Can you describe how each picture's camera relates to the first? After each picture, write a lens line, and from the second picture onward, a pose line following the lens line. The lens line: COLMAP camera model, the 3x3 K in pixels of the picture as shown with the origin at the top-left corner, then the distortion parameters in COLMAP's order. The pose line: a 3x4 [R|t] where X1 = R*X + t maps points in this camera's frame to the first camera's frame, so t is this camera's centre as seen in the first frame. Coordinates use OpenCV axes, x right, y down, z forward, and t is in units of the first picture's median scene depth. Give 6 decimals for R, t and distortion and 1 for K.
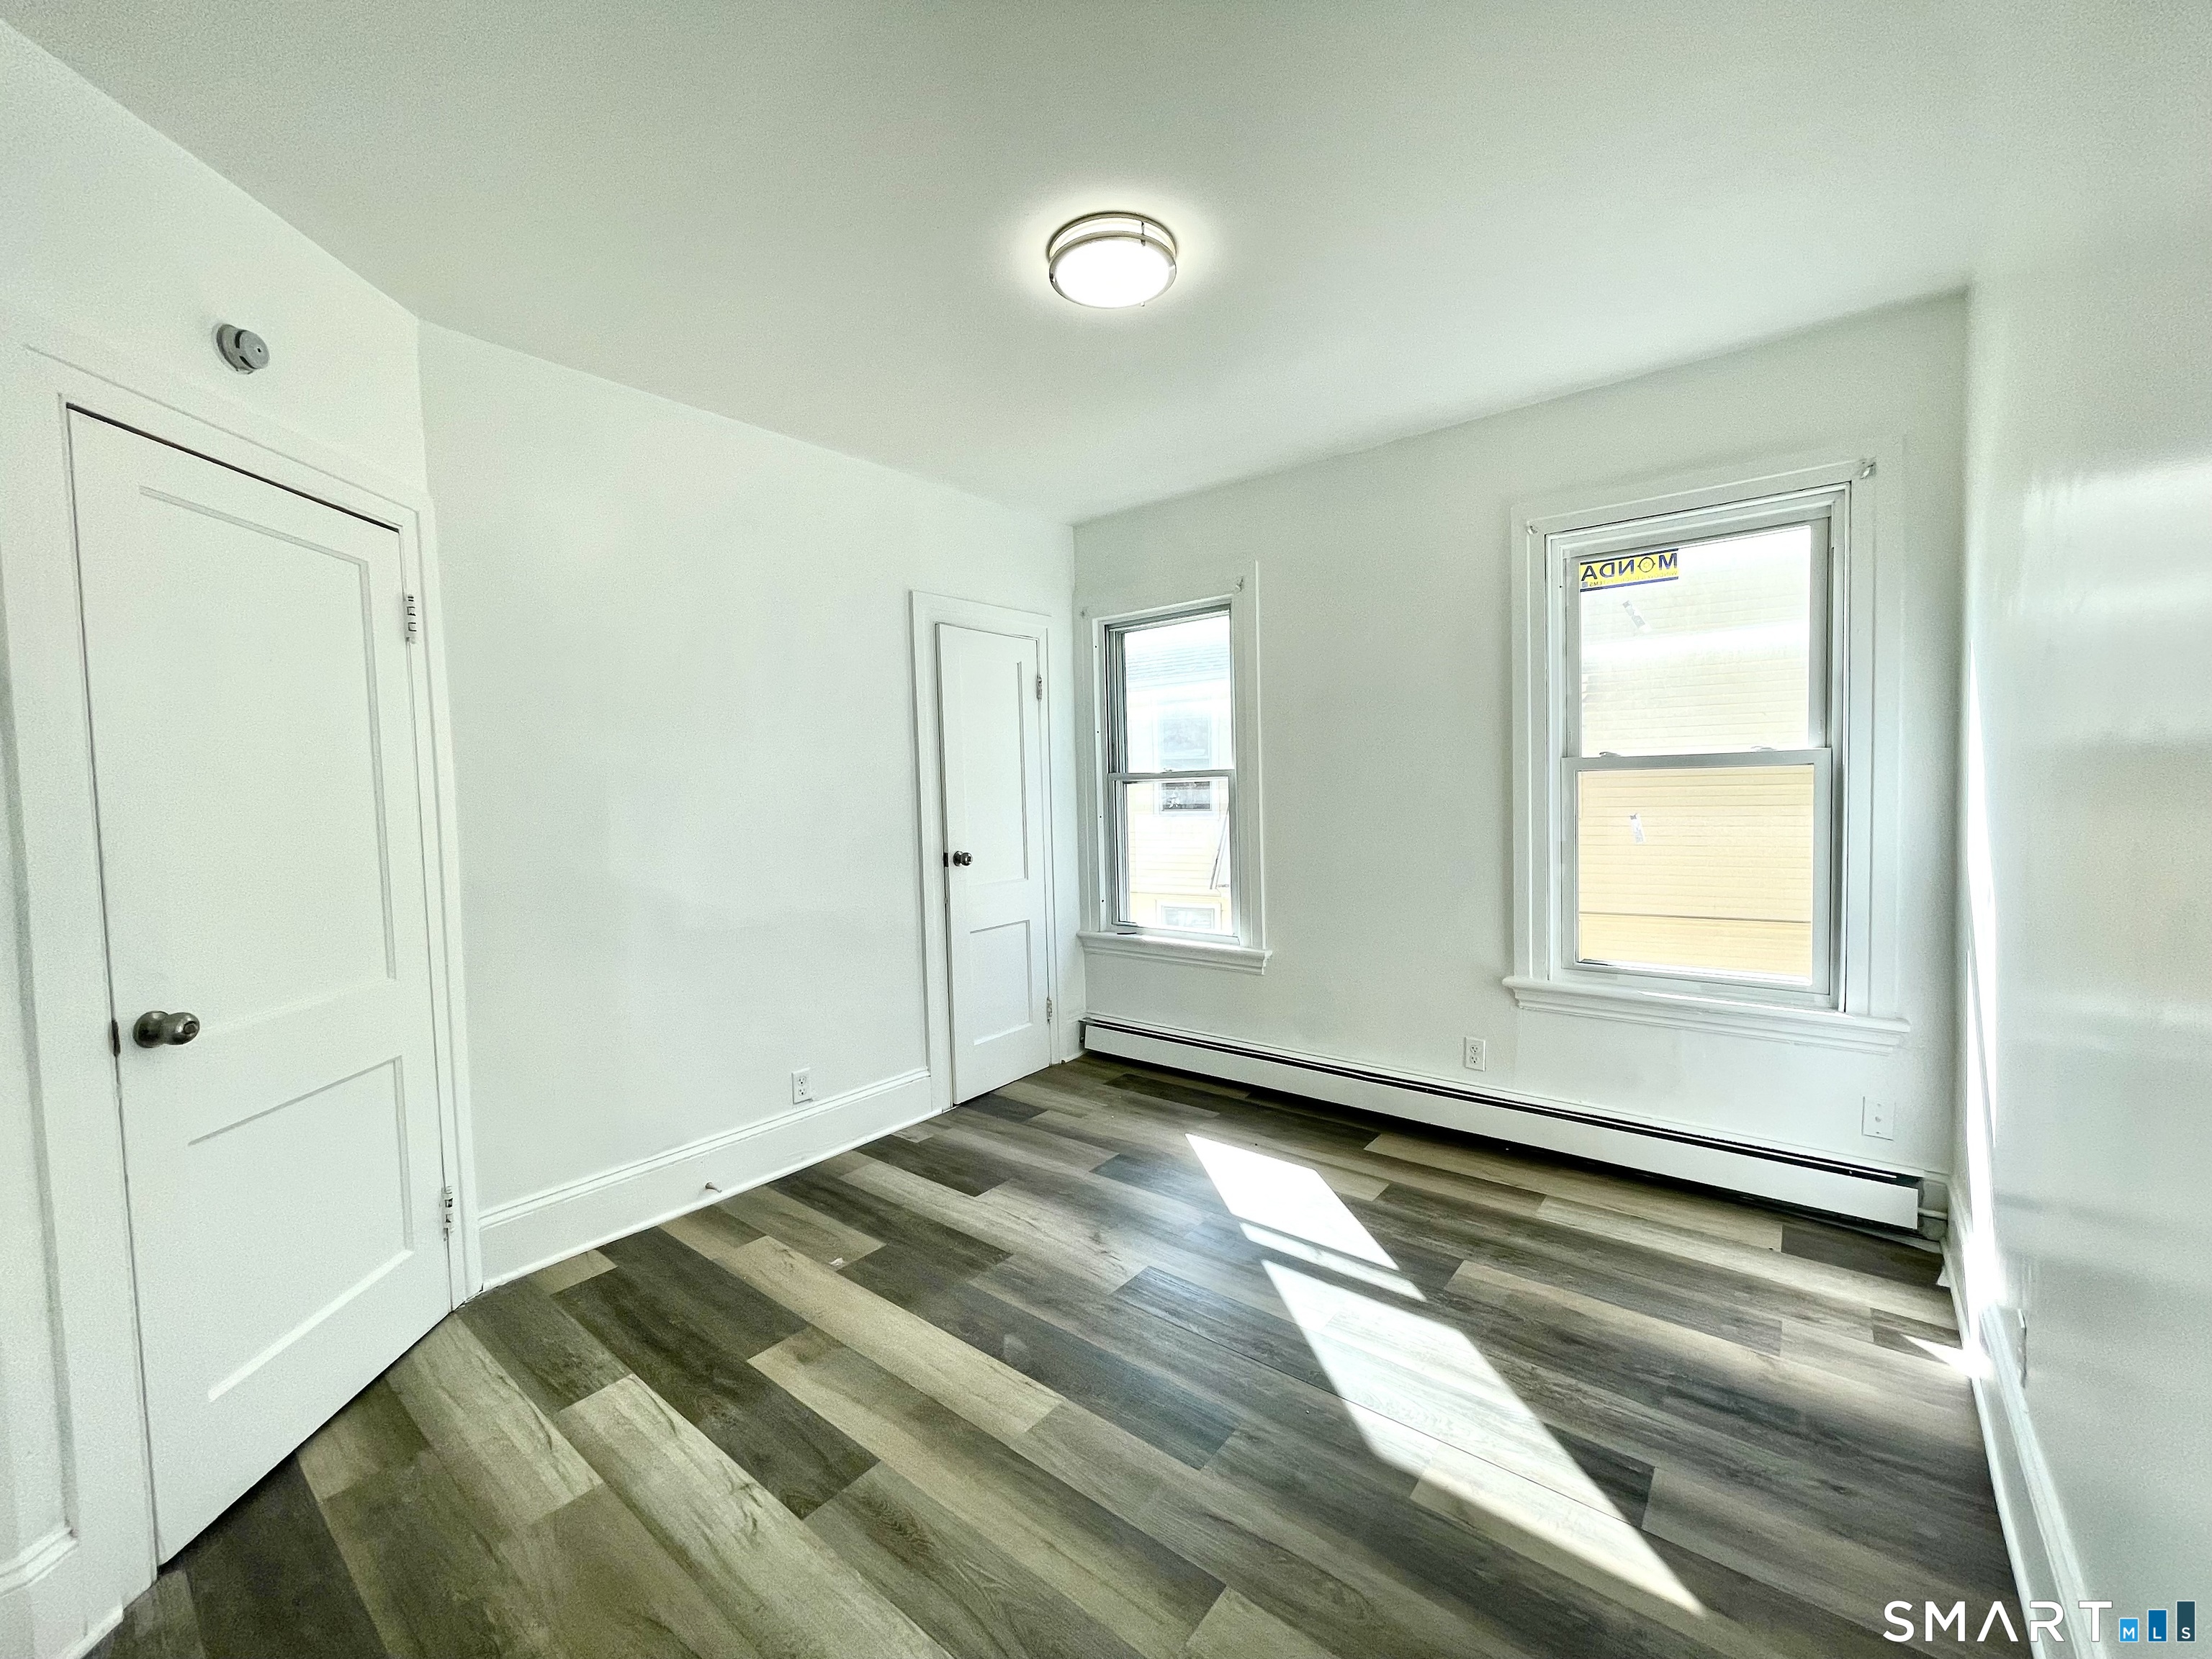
lens RADIAL K [[892.4, 0, 1107.3], [0, 892.4, 841.3], [0, 0, 1]] dist [0.002314, 0.000639]
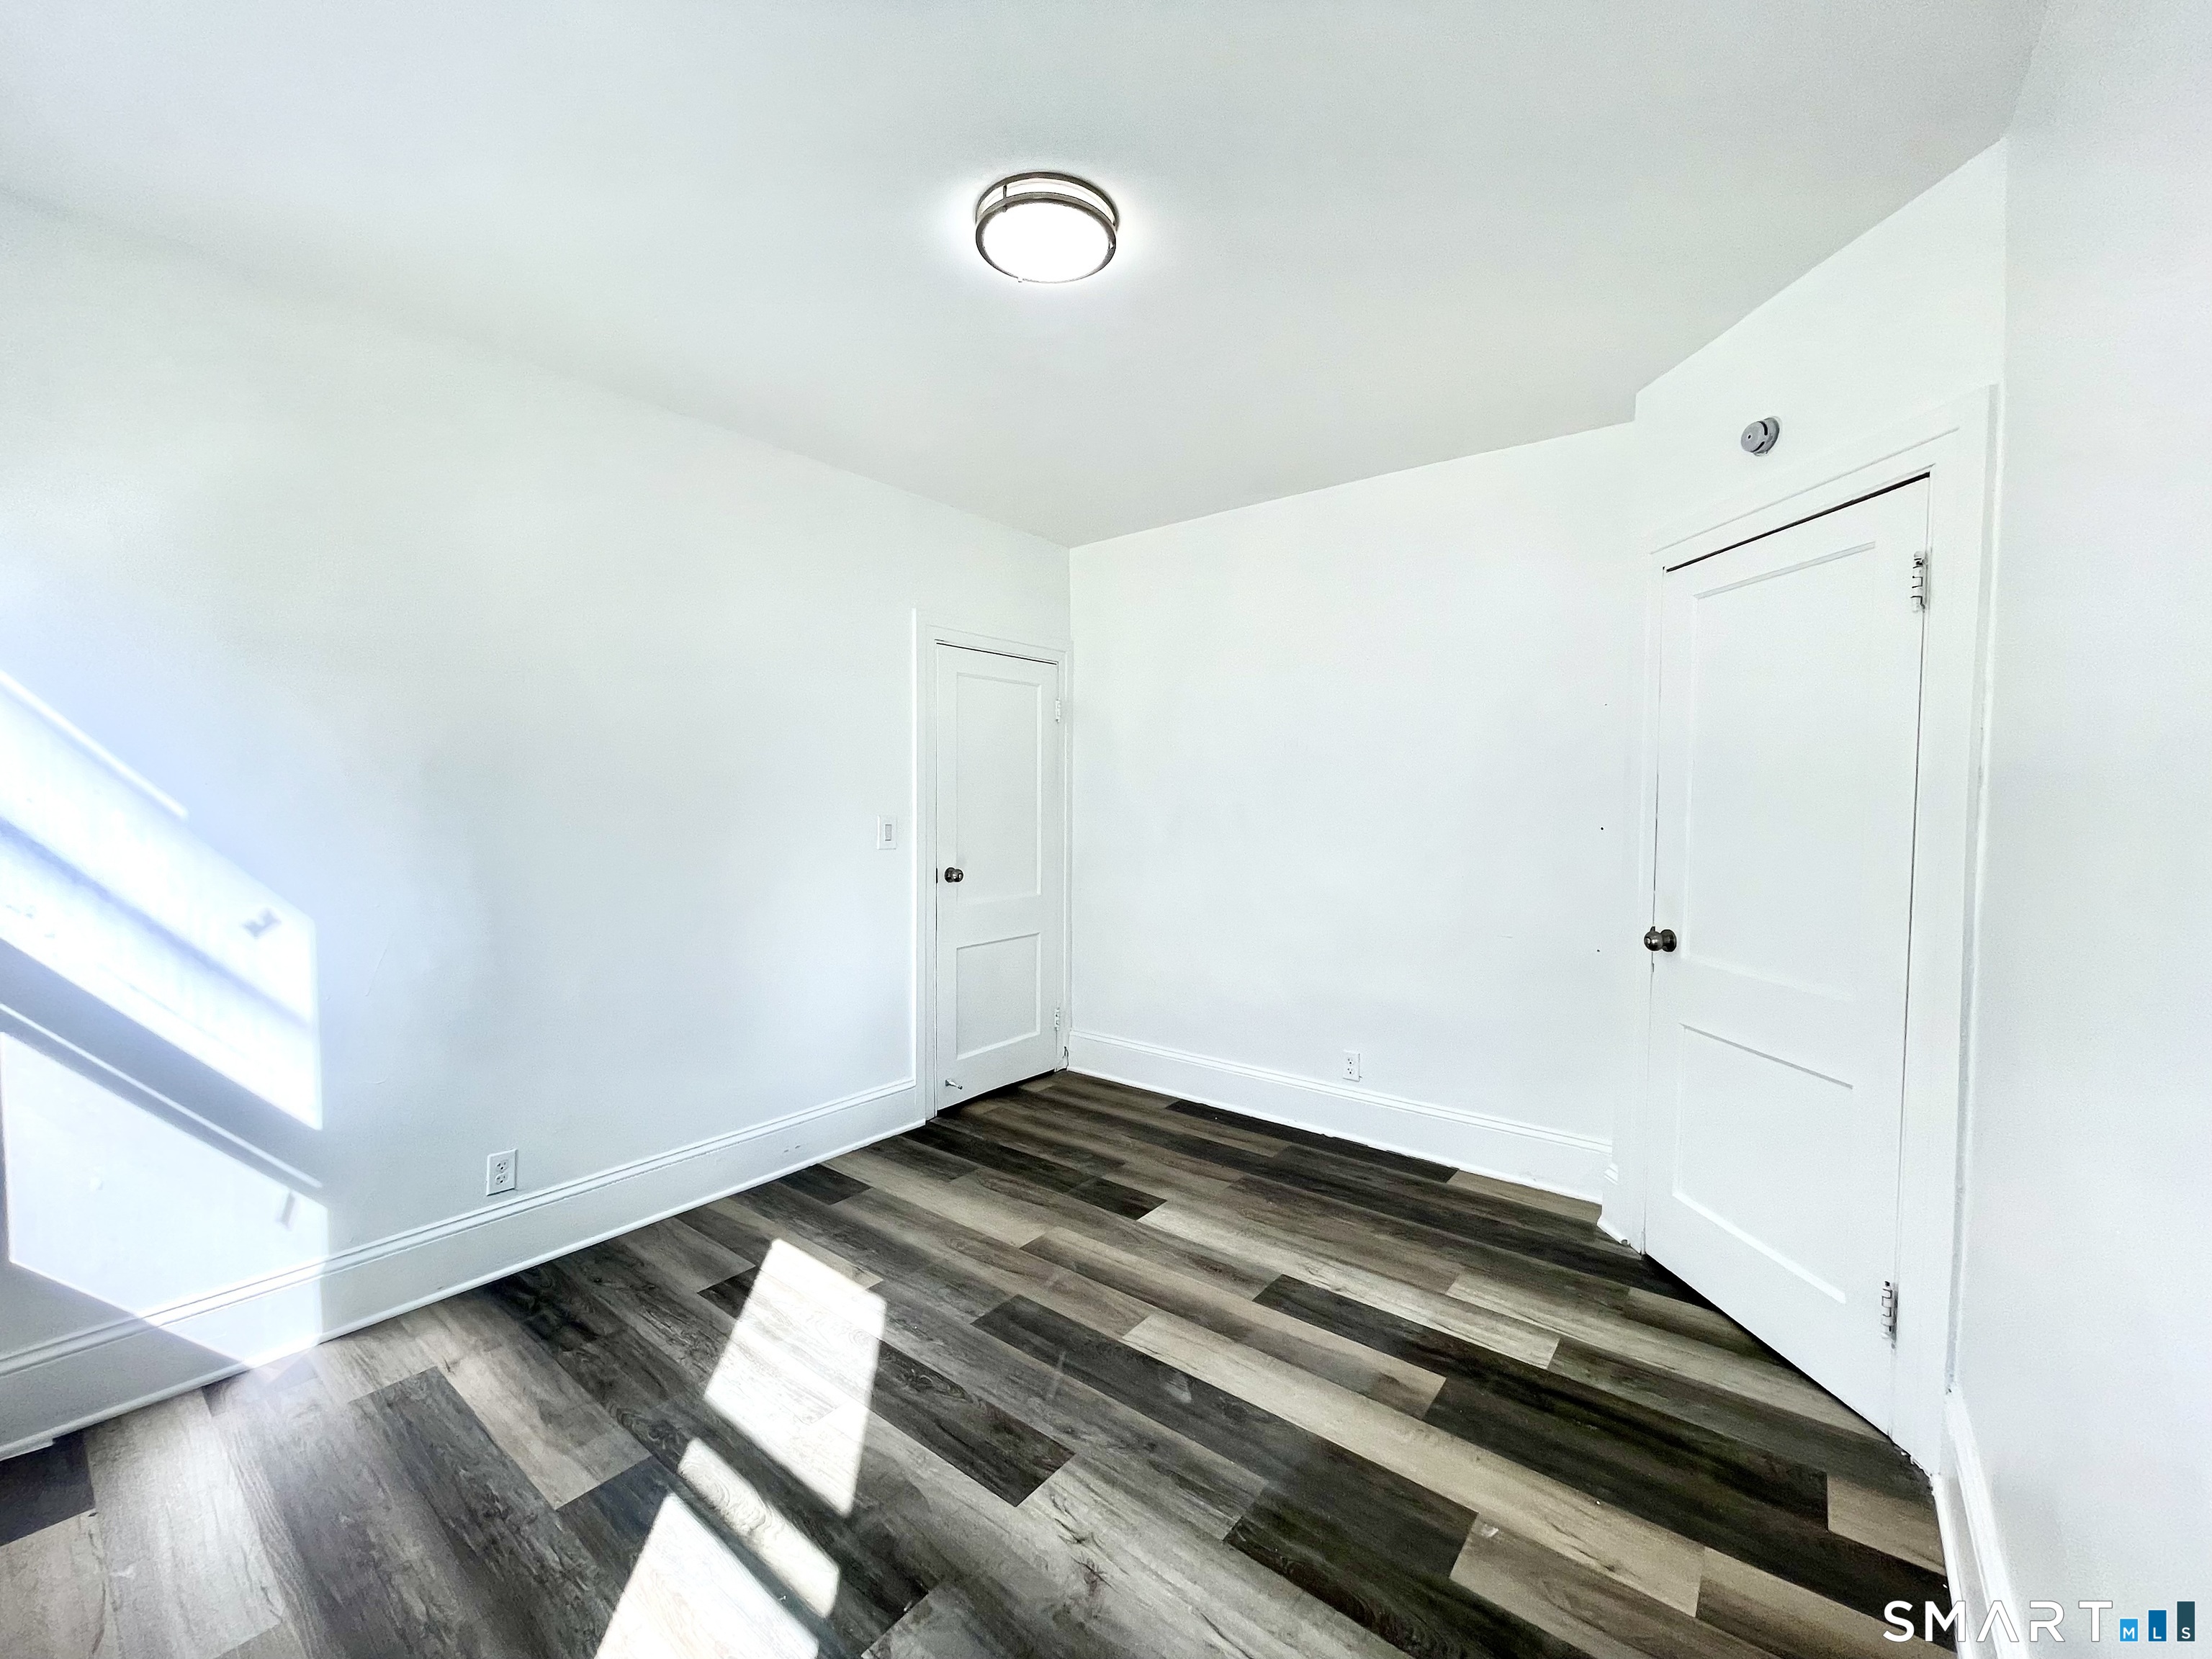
lens RADIAL K [[892.4, 0, 1106.2], [0, 892.4, 825.0], [0, 0, 1]] dist [0.002314, 0.000639]
pose [[-0.999698, 0.023814, -0.006054, -0.036270], [0.023149, 0.995397, 0.092996, -0.127136], [0.008241, 0.092828, -0.995648, 1.902031]]
